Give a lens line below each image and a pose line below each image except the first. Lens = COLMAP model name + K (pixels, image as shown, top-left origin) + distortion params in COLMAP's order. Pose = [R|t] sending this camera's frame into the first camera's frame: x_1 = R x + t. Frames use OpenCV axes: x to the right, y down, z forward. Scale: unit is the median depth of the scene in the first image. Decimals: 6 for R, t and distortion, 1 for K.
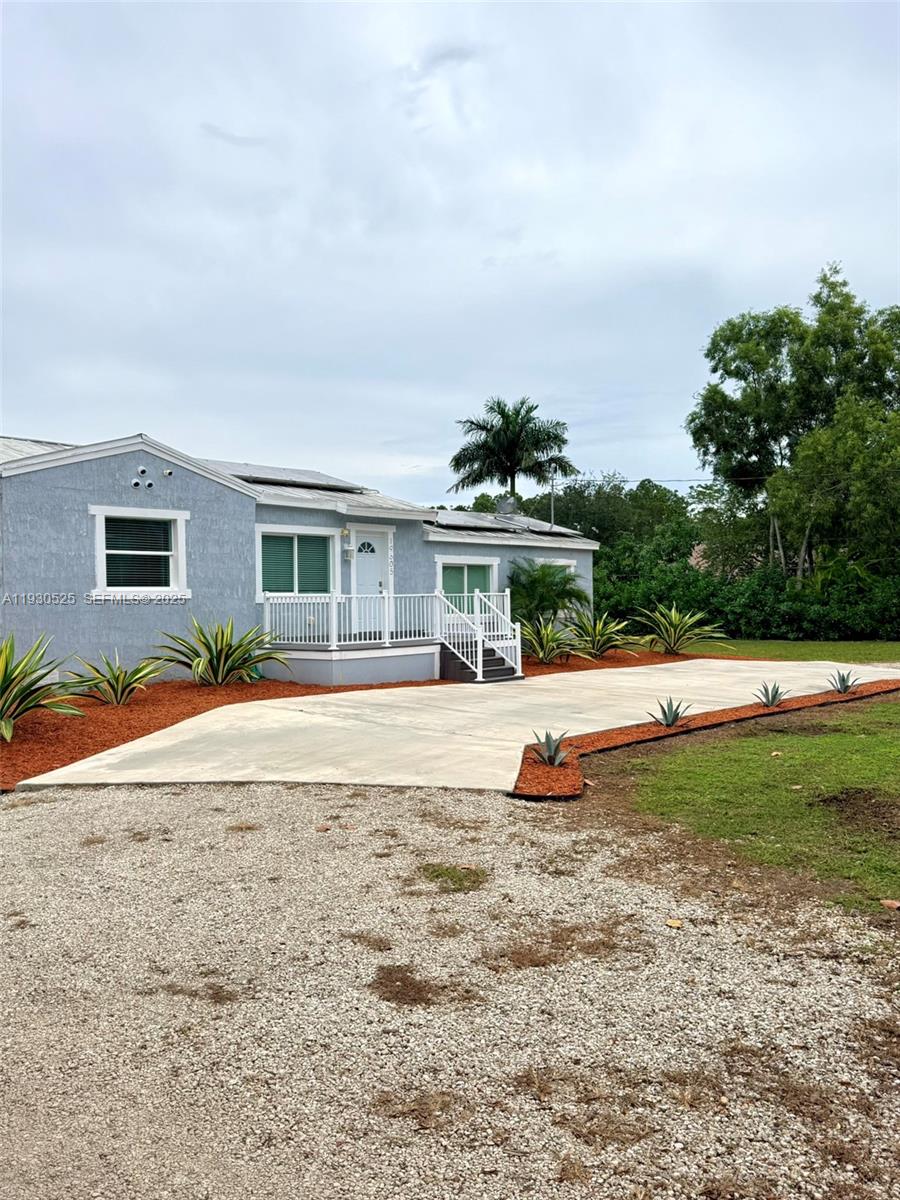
lens RADIAL K [[949.3, 0, 439.5], [0, 949.3, 593.0], [0, 0, 1]] dist [0.100994, 0.007395]
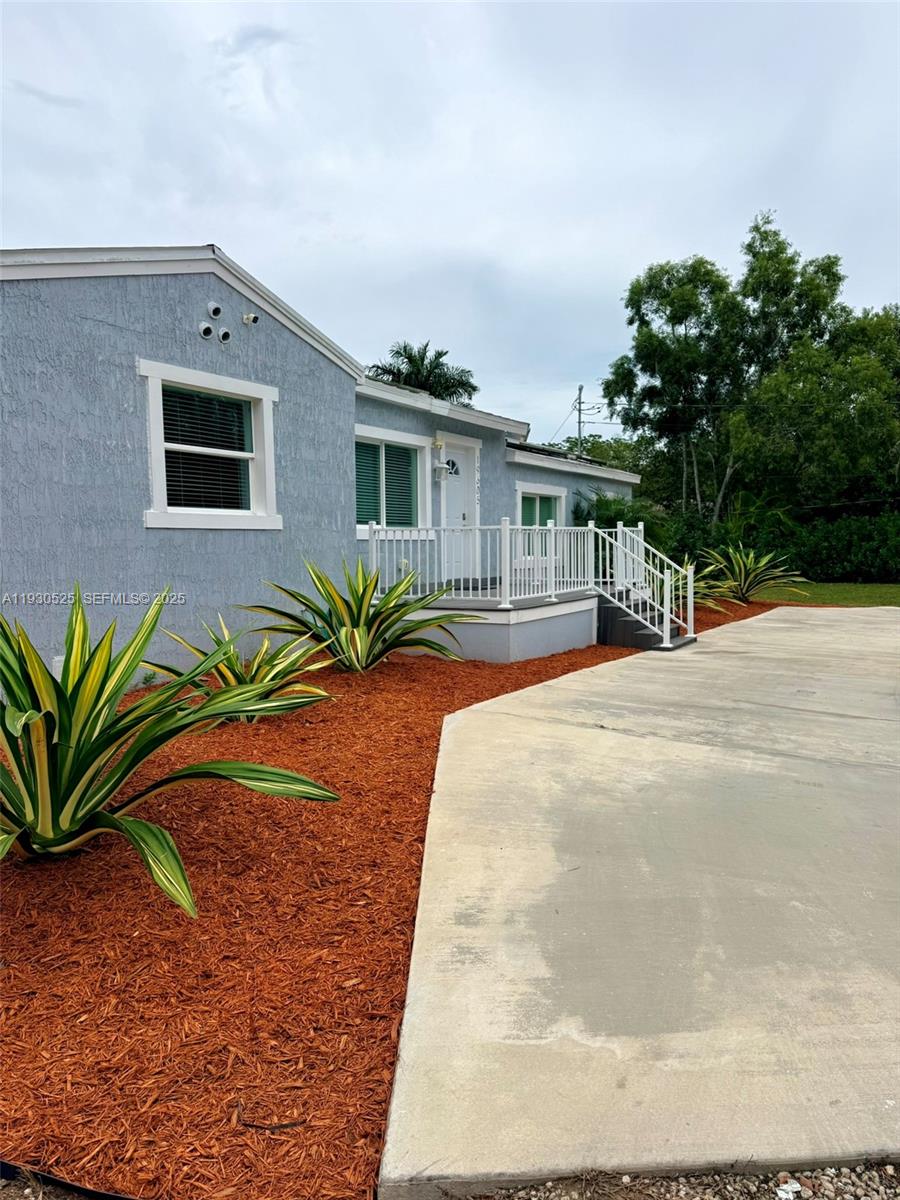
lens RADIAL K [[831.4, 0, 452.7], [0, 831.4, 602.1], [0, 0, 1]] dist [0.059435, -0.013161]
pose [[0.977034, -0.010383, 0.212828, -0.242793], [-0.005421, 0.997278, 0.073536, 0.011299], [-0.213012, -0.073001, 0.974318, 0.395229]]
